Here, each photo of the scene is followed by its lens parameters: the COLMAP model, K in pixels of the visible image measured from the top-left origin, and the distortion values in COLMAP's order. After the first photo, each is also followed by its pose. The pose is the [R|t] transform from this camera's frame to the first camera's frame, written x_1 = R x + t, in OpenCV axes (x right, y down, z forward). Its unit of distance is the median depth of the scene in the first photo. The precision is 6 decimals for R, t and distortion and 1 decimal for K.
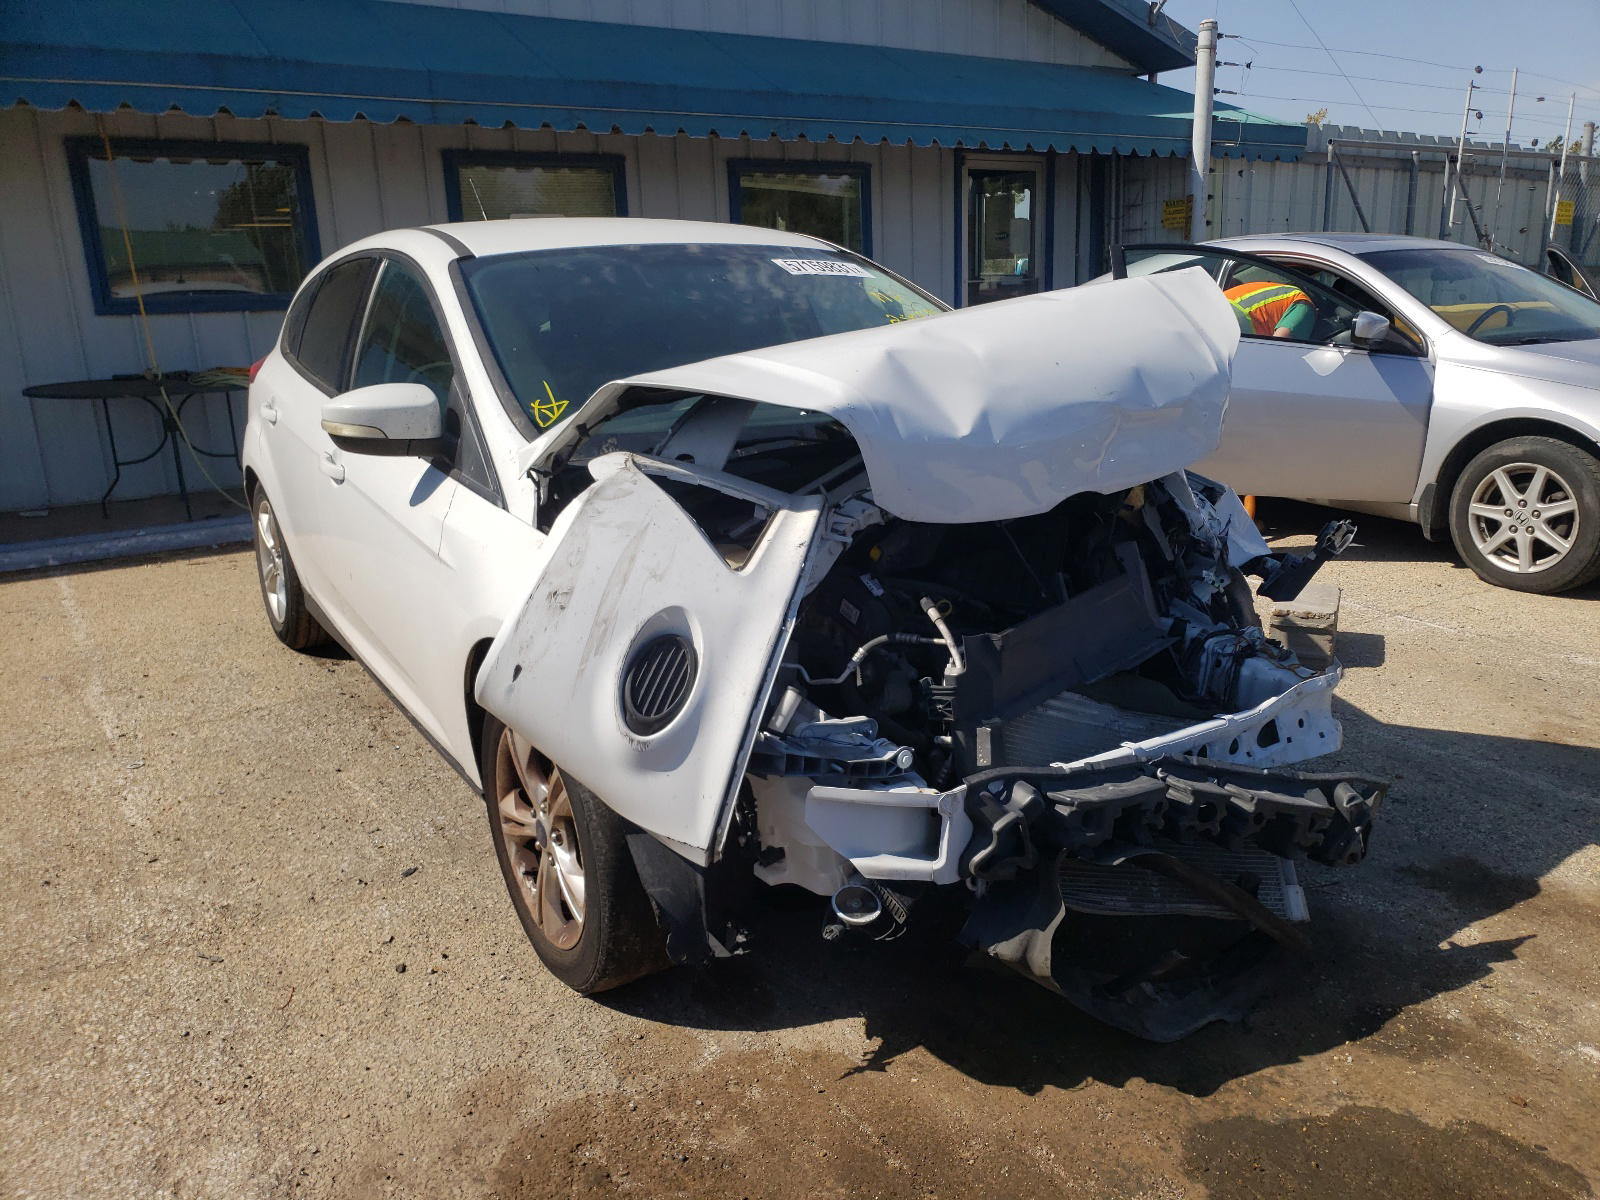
lens RADIAL K [[1241.6, 0, 800.0], [0, 1241.6, 600.0], [0, 0, 1]] dist [0.051425, -0.088317]
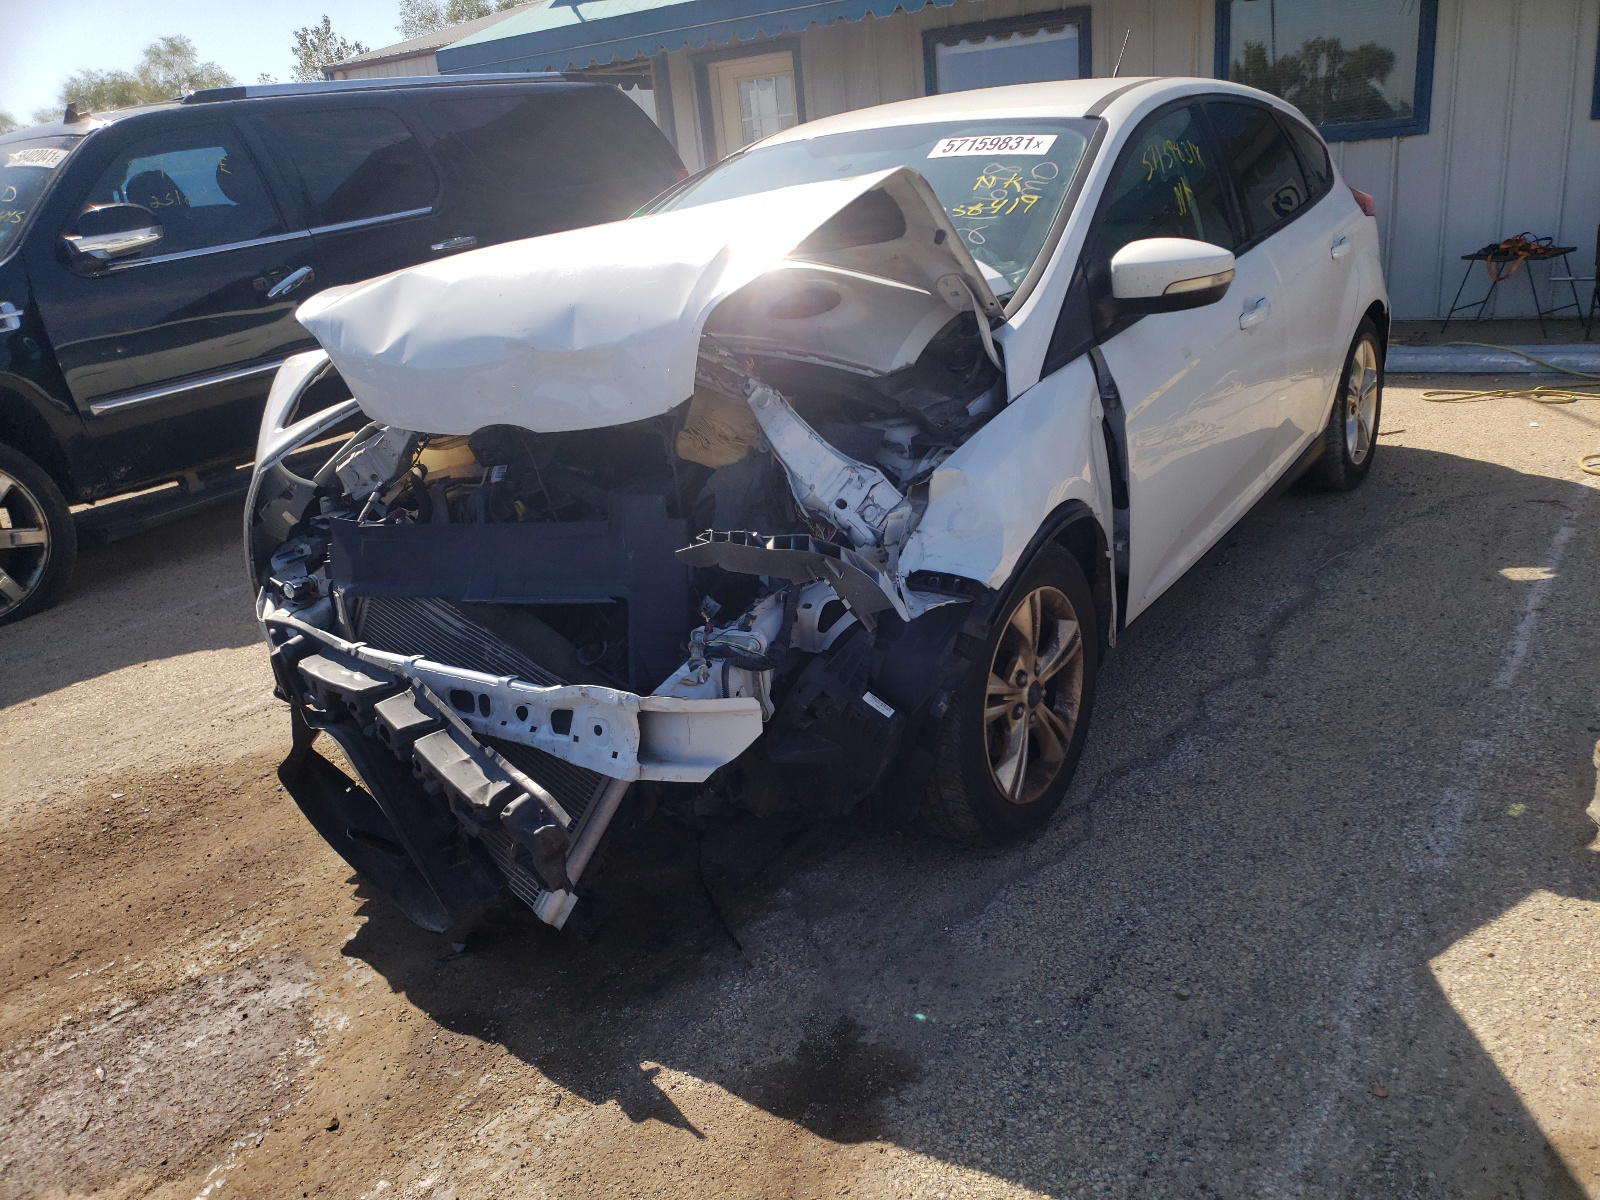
lens RADIAL K [[1227.6, 0, 819.6], [0, 1227.6, 598.2], [0, 0, 1]] dist [0.005875, -0.000323]
pose [[0.403596, 0.300060, -0.864335, 1.302780], [-0.160009, 0.953282, 0.256224, -0.261833], [0.900837, 0.034890, 0.432753, 0.837209]]
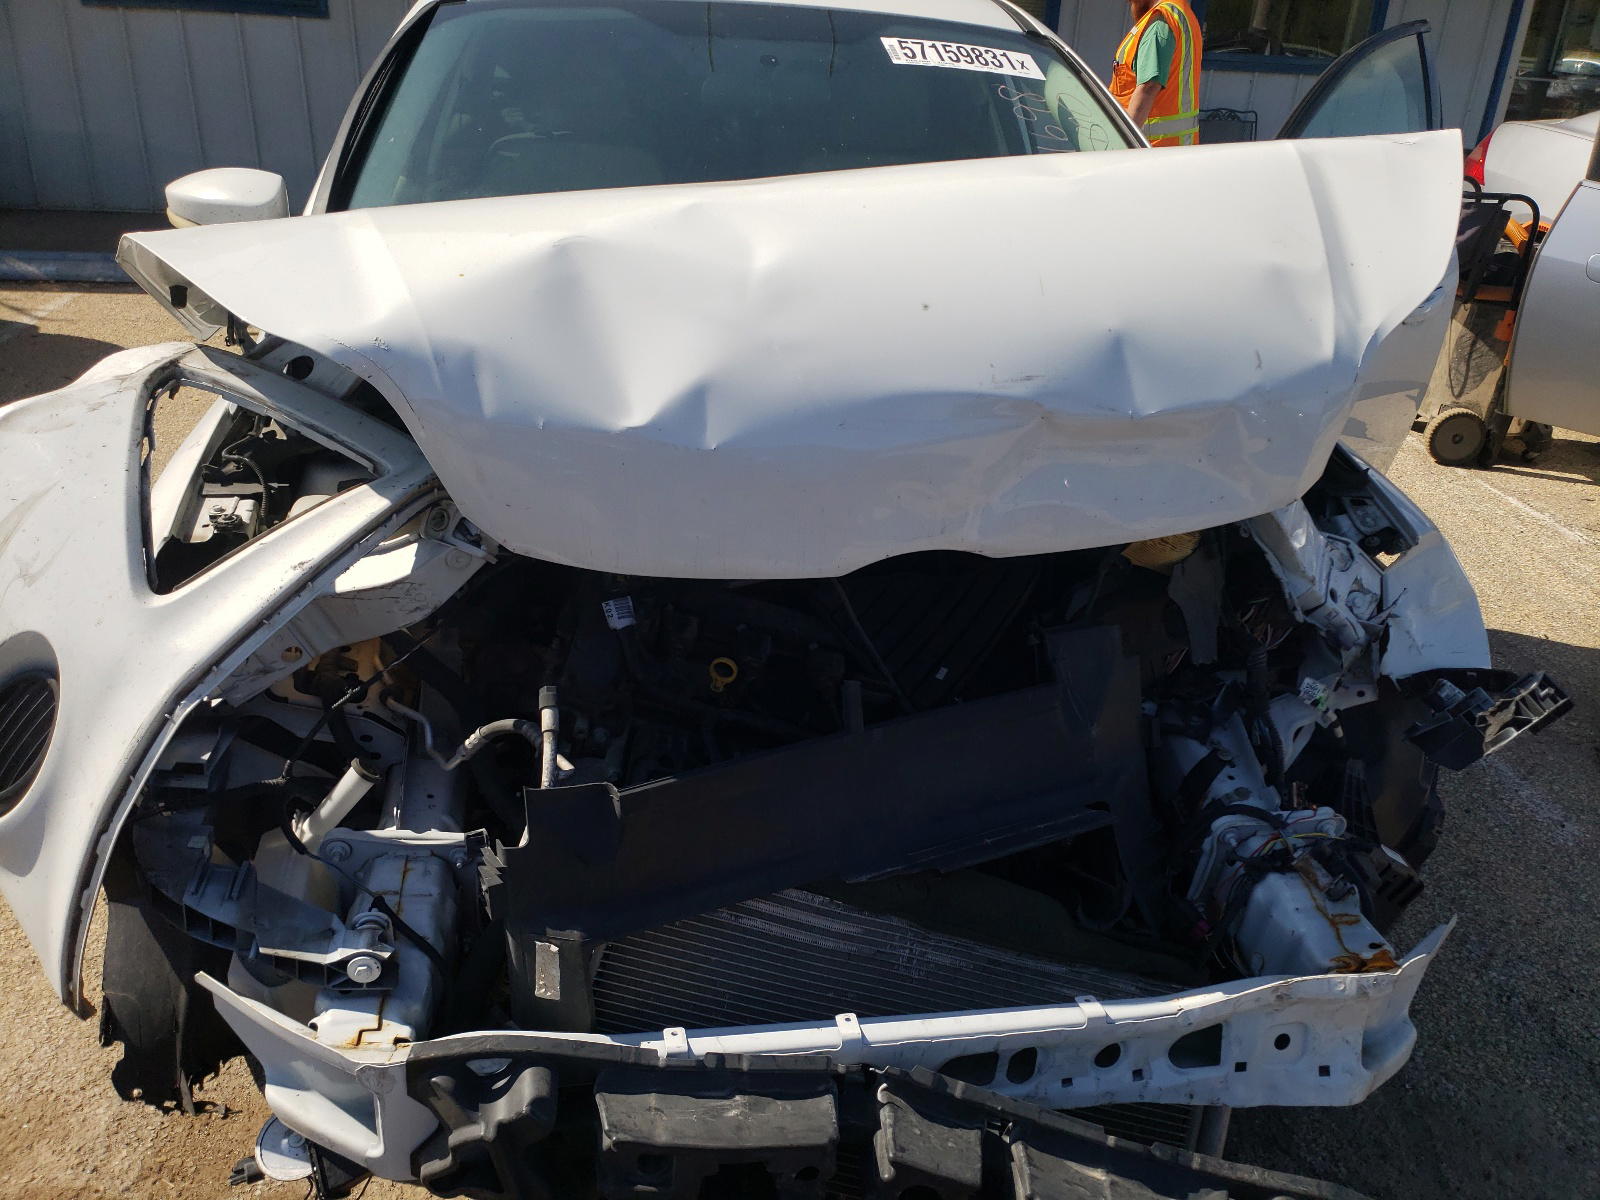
lens RADIAL K [[1227.6, 0, 819.6], [0, 1227.6, 598.2], [0, 0, 1]] dist [0.005875, -0.000323]
pose [[0.910002, 0.246060, -0.333692, 0.383168], [-0.180604, 0.959730, 0.215174, -0.181275], [0.373200, -0.135542, 0.917796, 0.505794]]
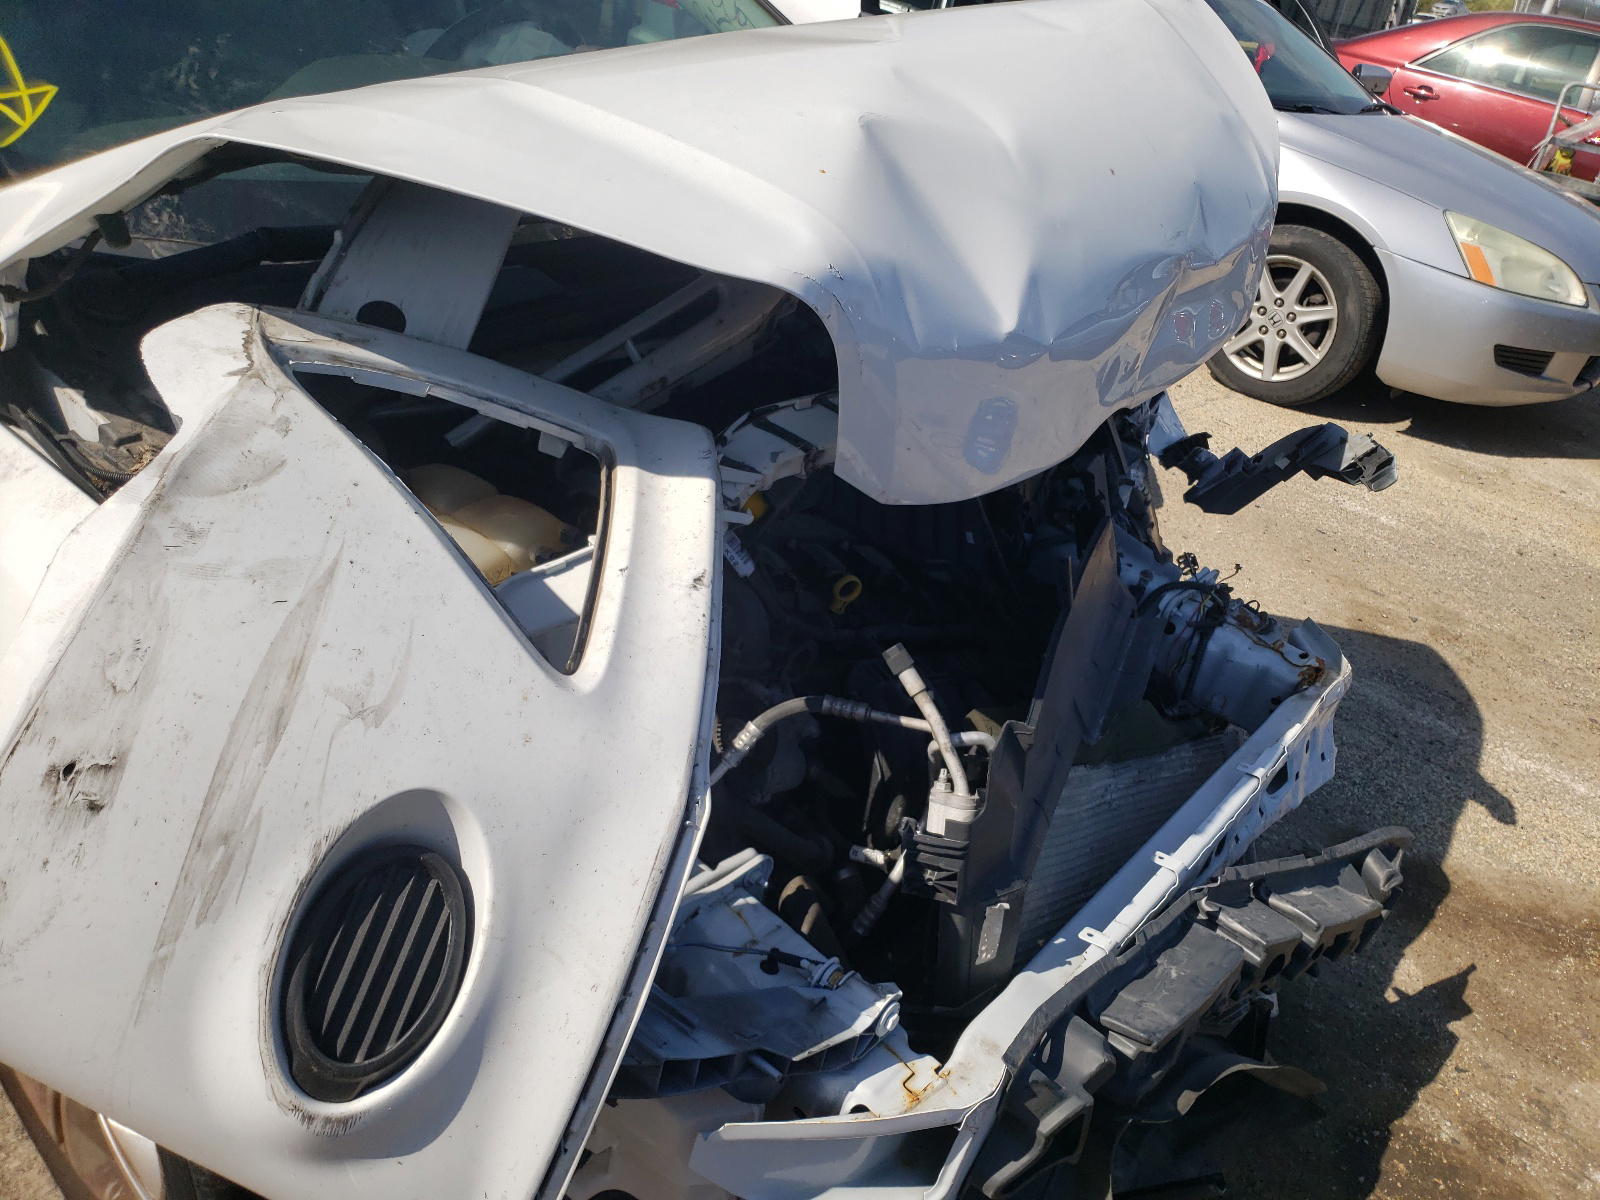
lens RADIAL K [[1288.1, 0, 842.2], [0, 1288.1, 595.0], [0, 0, 1]] dist [0.006666, -0.054766]
pose [[0.930730, -0.002863, 0.365696, -0.107275], [-0.088392, 0.968560, 0.232549, -0.137002], [-0.354864, -0.248765, 0.901214, 0.518072]]
